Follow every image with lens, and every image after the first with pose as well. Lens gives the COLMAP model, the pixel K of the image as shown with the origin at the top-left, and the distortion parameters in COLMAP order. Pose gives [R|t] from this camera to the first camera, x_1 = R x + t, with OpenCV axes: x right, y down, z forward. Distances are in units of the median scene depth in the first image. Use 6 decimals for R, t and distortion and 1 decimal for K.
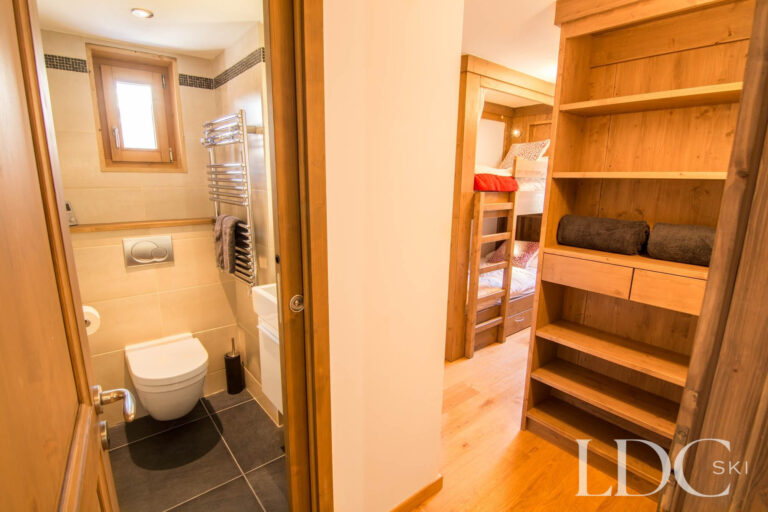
lens RADIAL K [[368.9, 0, 379.5], [0, 368.9, 256.2], [0, 0, 1]] dist [-0.036530, 0.001232]
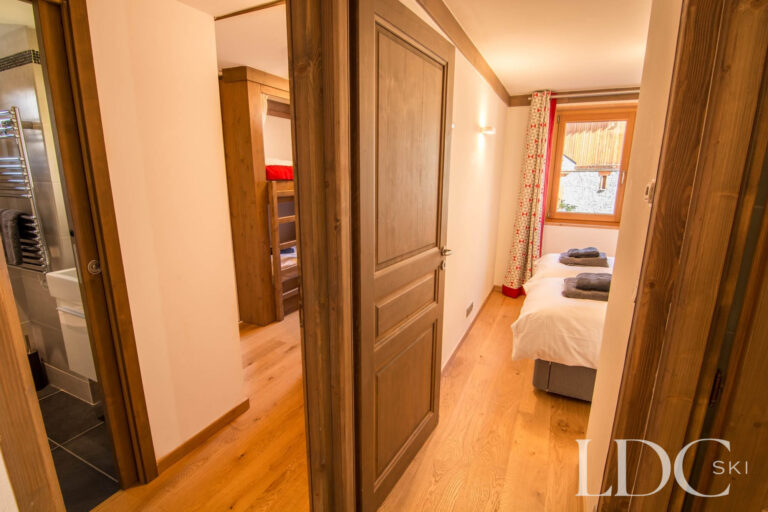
lens RADIAL K [[368.9, 0, 386.7], [0, 368.9, 257.8], [0, 0, 1]] dist [-0.036530, 0.001232]
pose [[0.893997, -0.103395, 0.435980, 0.083586], [0.092144, 0.994639, 0.046939, 0.074543], [-0.438496, -0.001791, 0.898731, -0.337987]]
